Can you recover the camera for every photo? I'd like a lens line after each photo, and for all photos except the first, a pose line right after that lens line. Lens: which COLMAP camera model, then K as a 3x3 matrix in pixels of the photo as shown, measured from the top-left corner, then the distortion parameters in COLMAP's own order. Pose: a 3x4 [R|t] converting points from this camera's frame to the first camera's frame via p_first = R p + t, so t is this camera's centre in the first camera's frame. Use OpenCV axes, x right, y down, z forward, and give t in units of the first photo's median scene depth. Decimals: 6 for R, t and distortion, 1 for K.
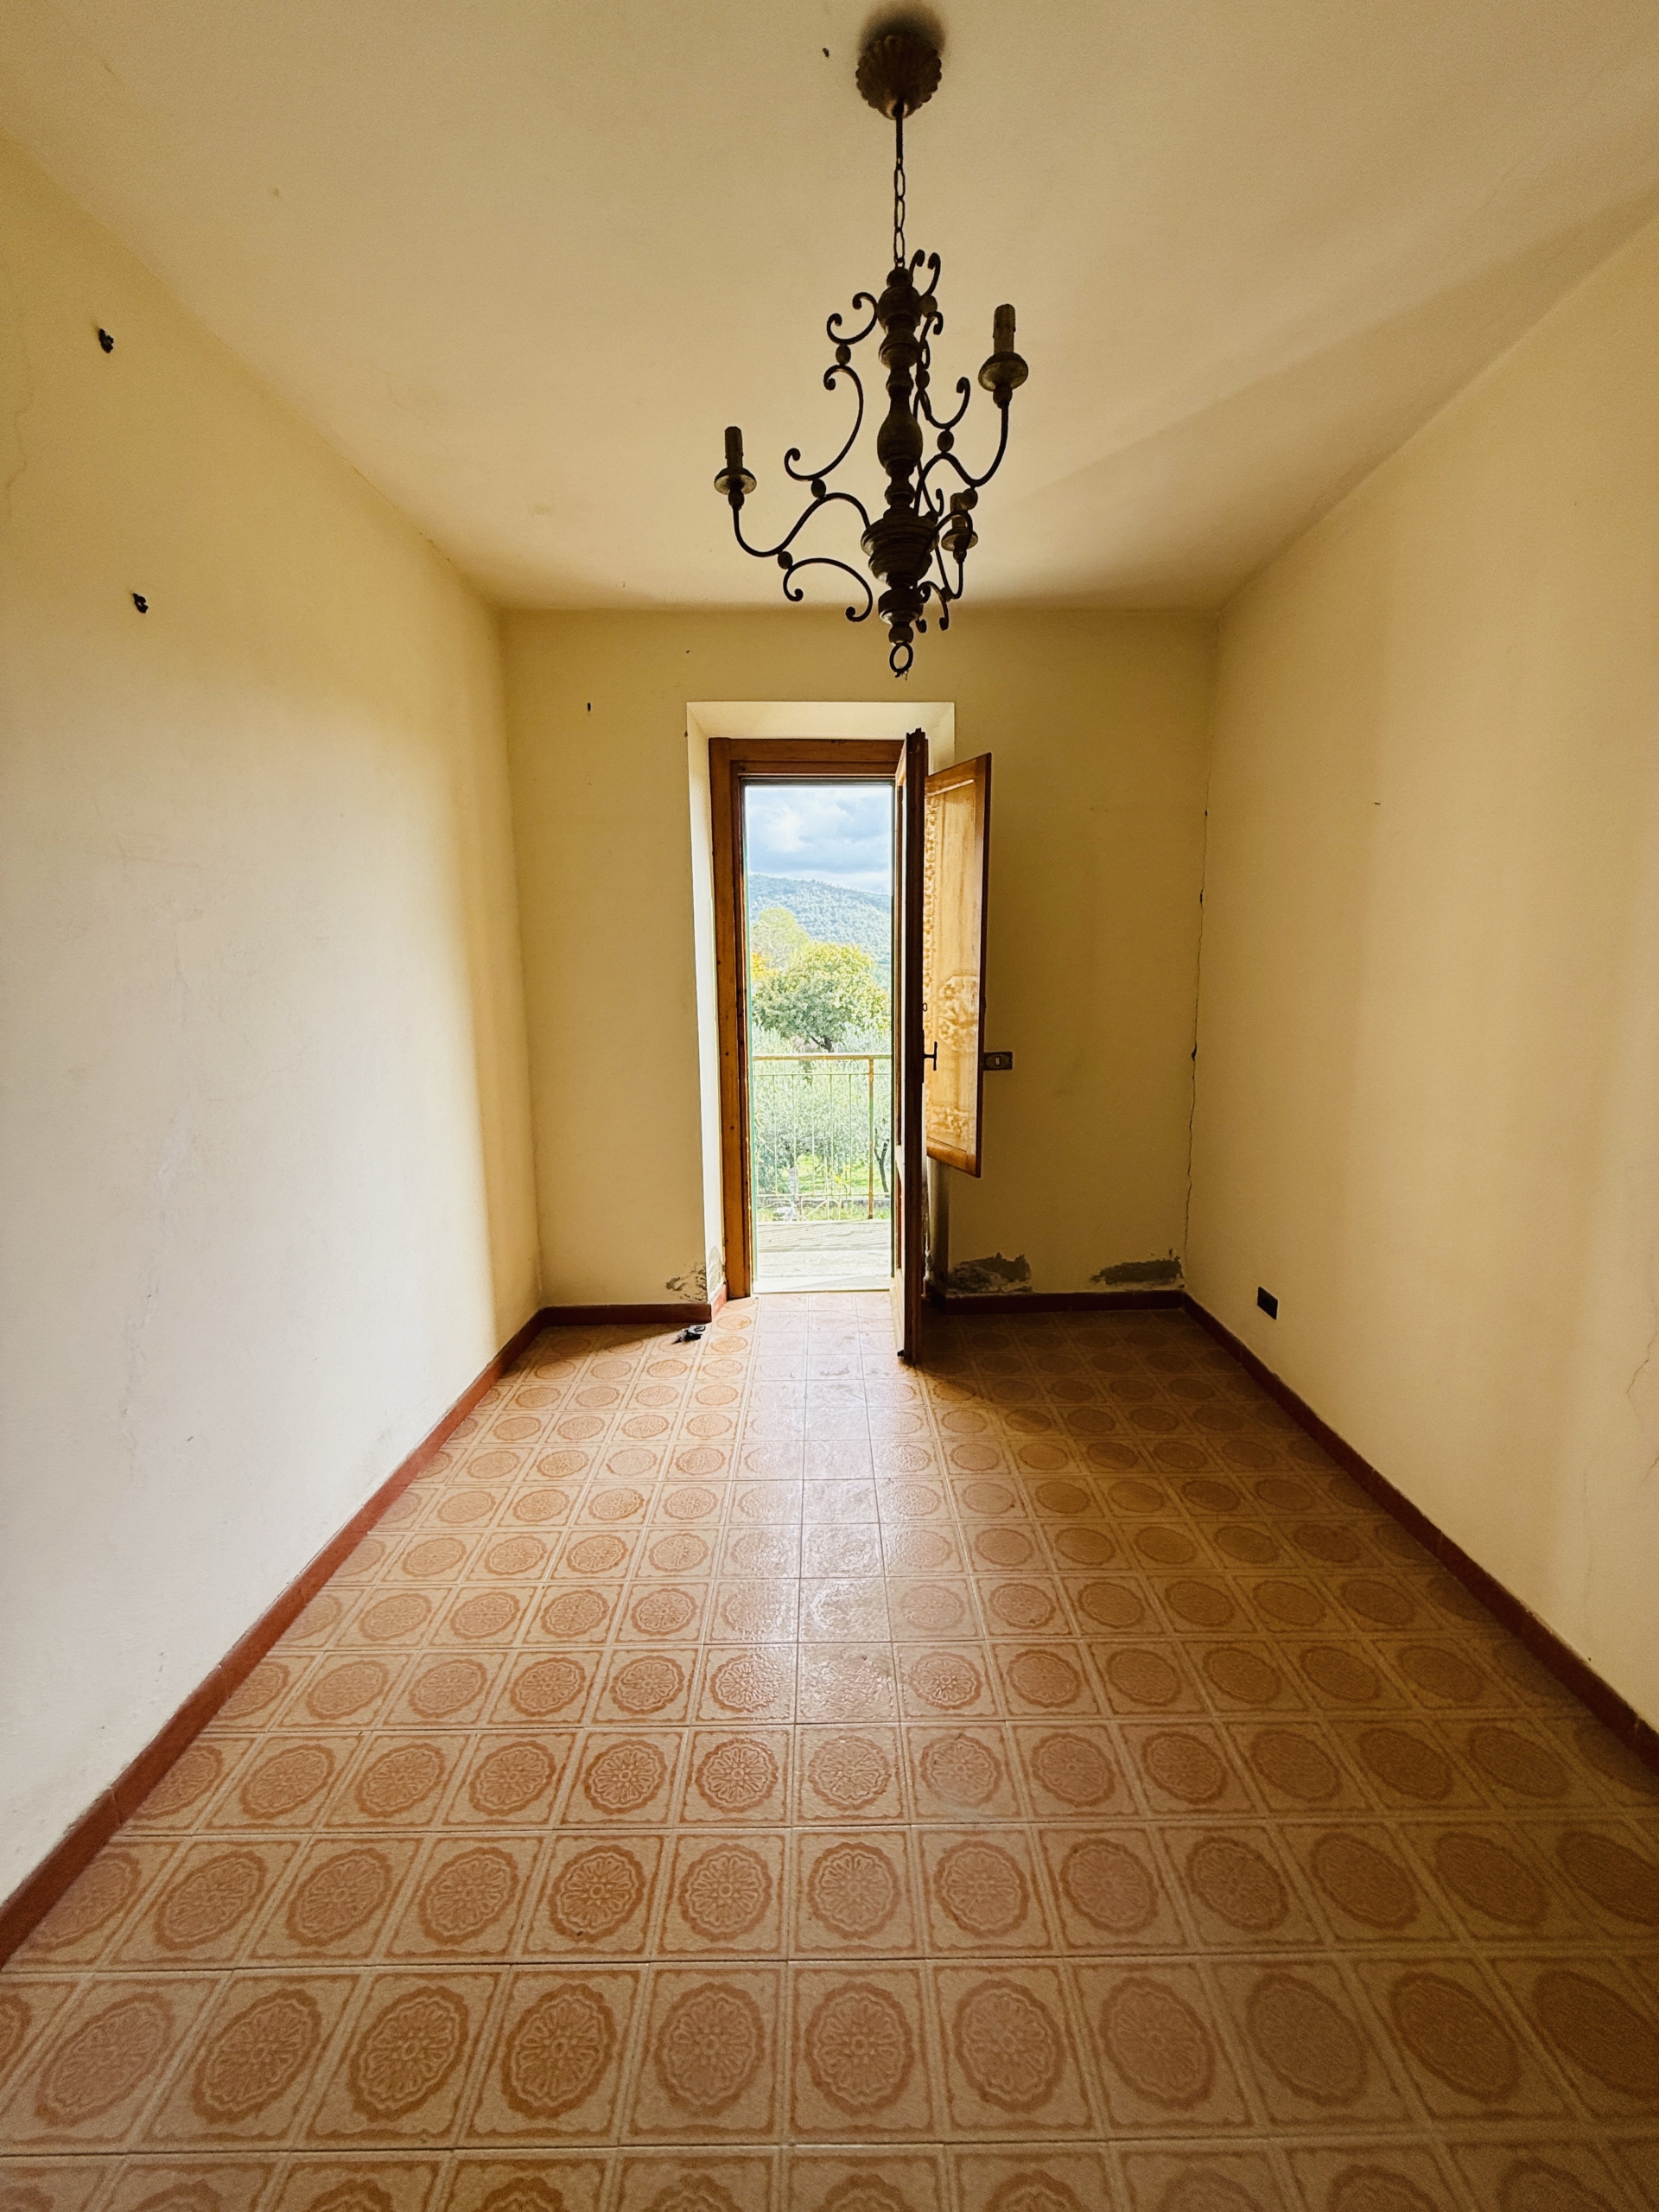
lens RADIAL K [[880.2, 0, 827.0], [0, 880.2, 1098.4], [0, 0, 1]] dist [0.001087, -0.000030]
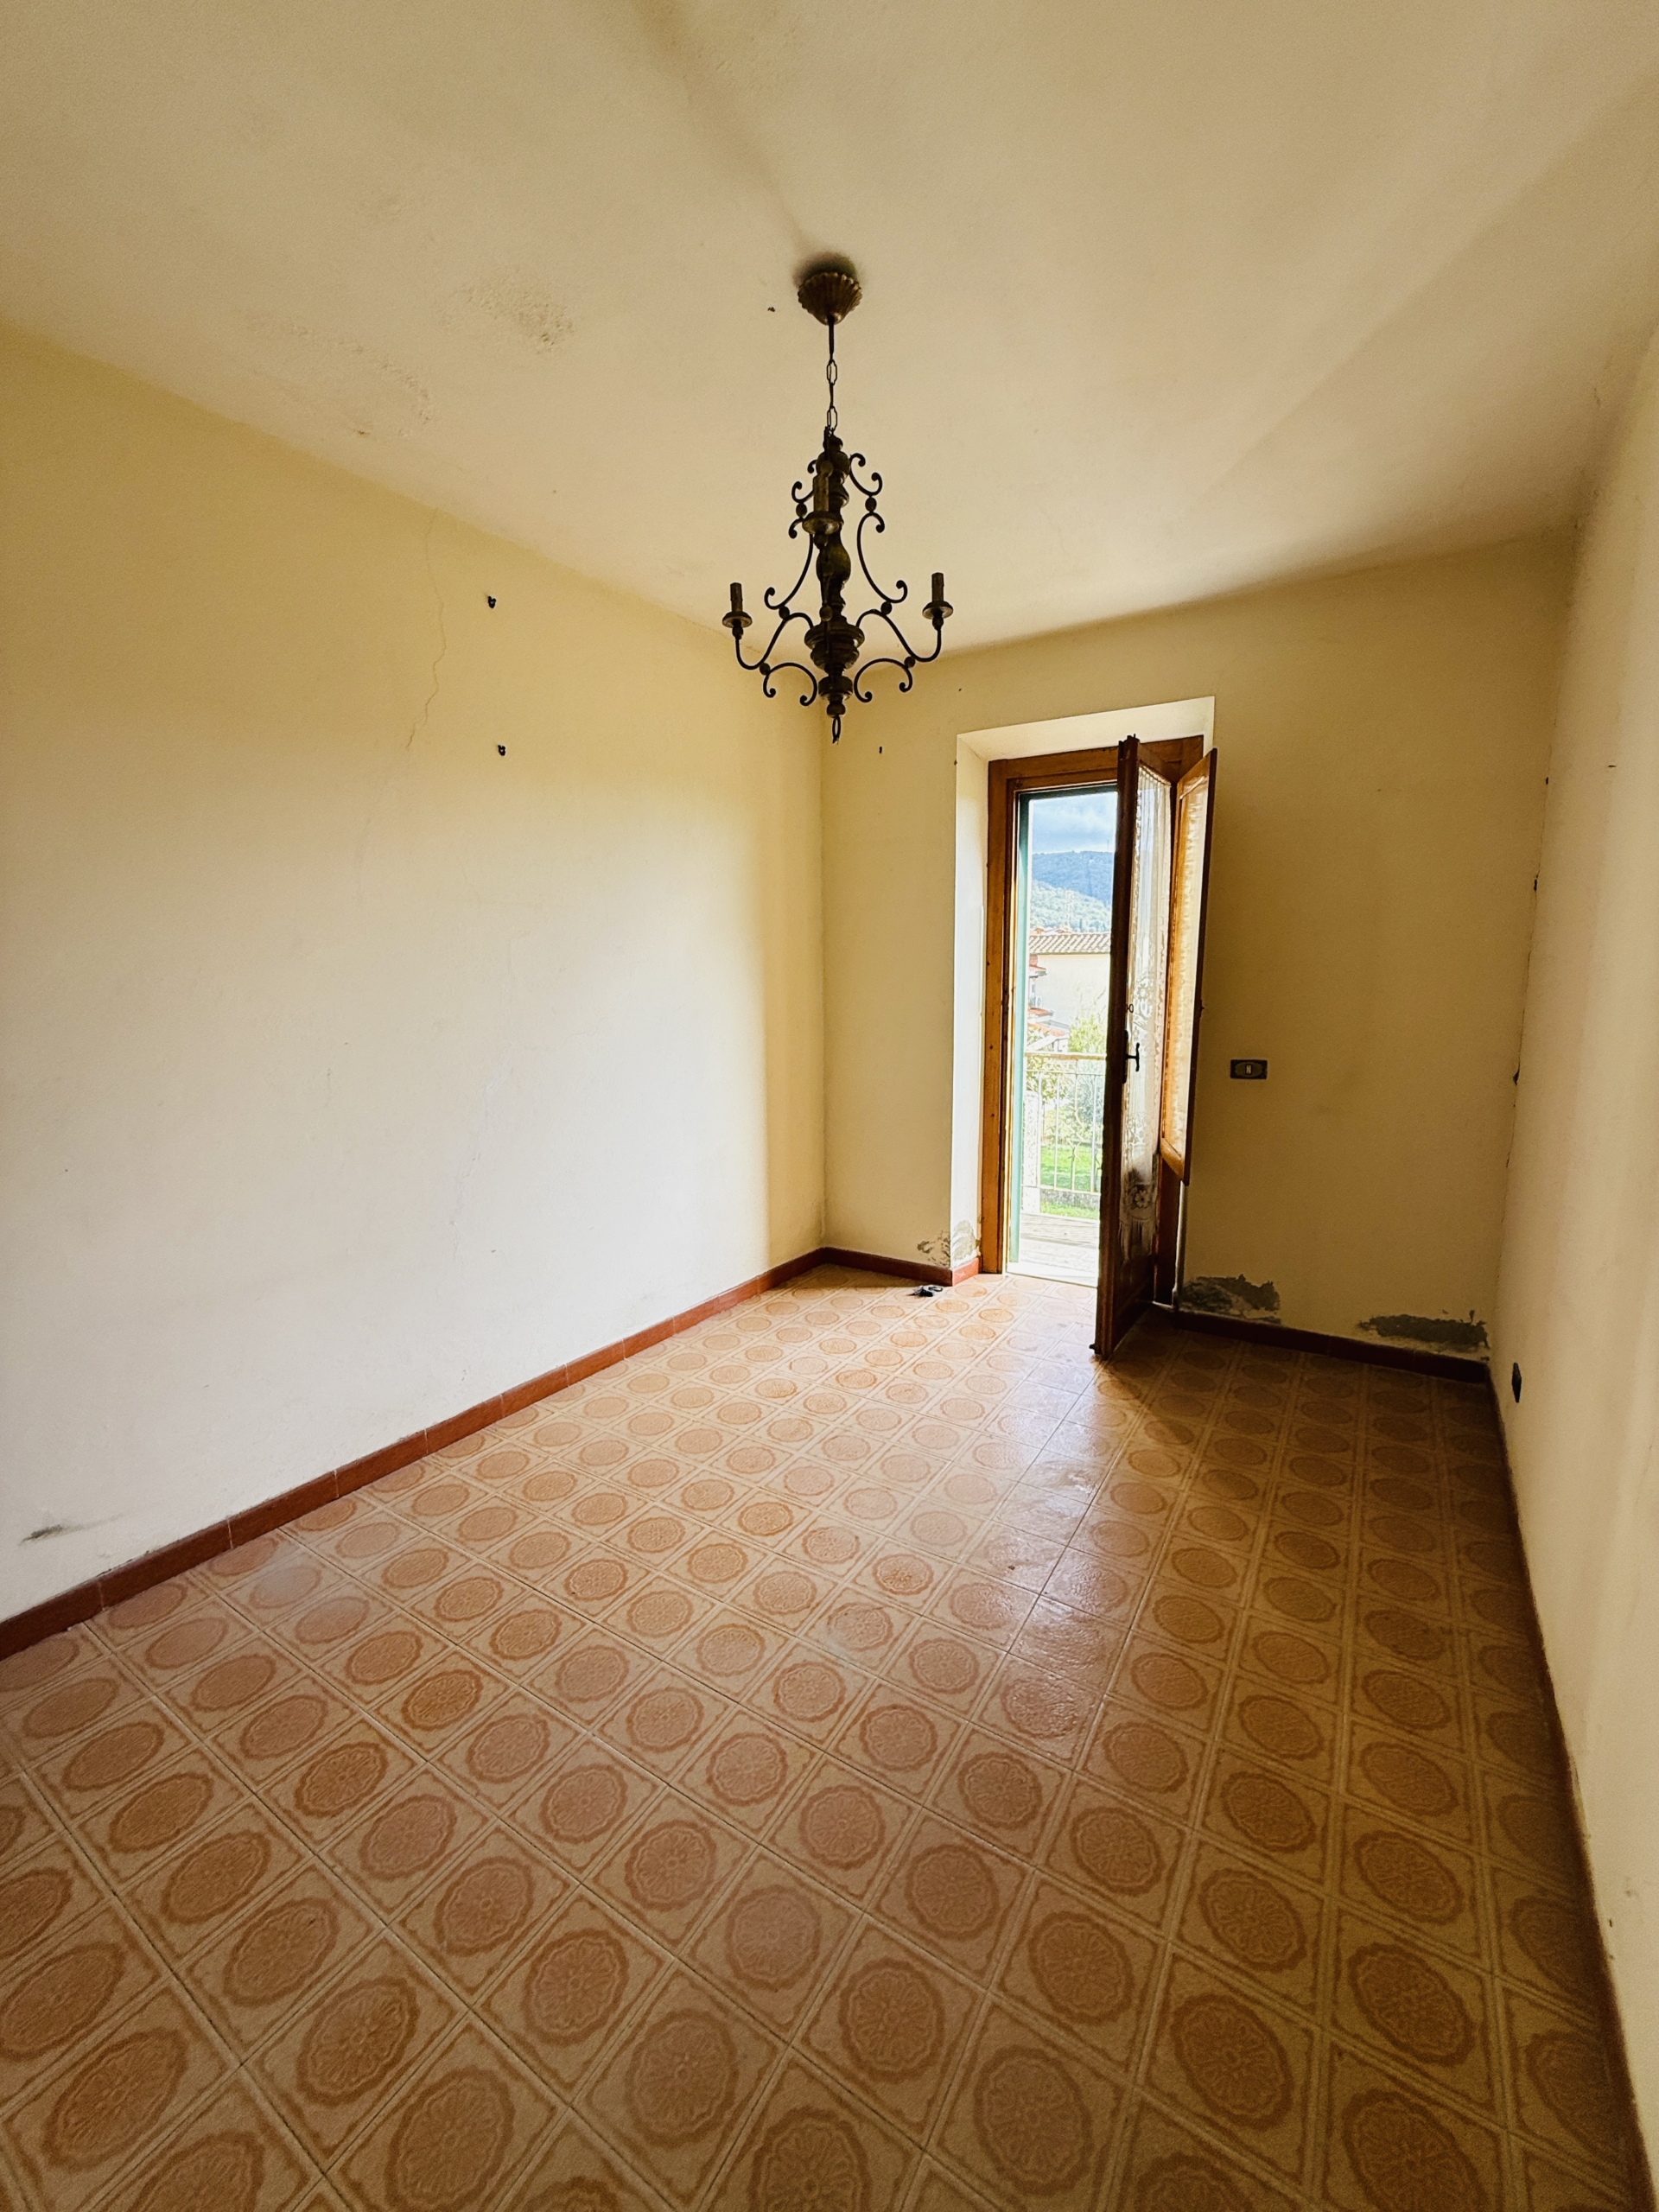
lens RADIAL K [[880.2, 0, 827.0], [0, 880.2, 1098.4], [0, 0, 1]] dist [0.001087, -0.000030]
pose [[0.839695, 0.083218, -0.536645, 0.403278], [-0.084240, 0.996188, 0.022668, 0.006330], [0.536485, 0.026173, 0.843504, -0.040008]]
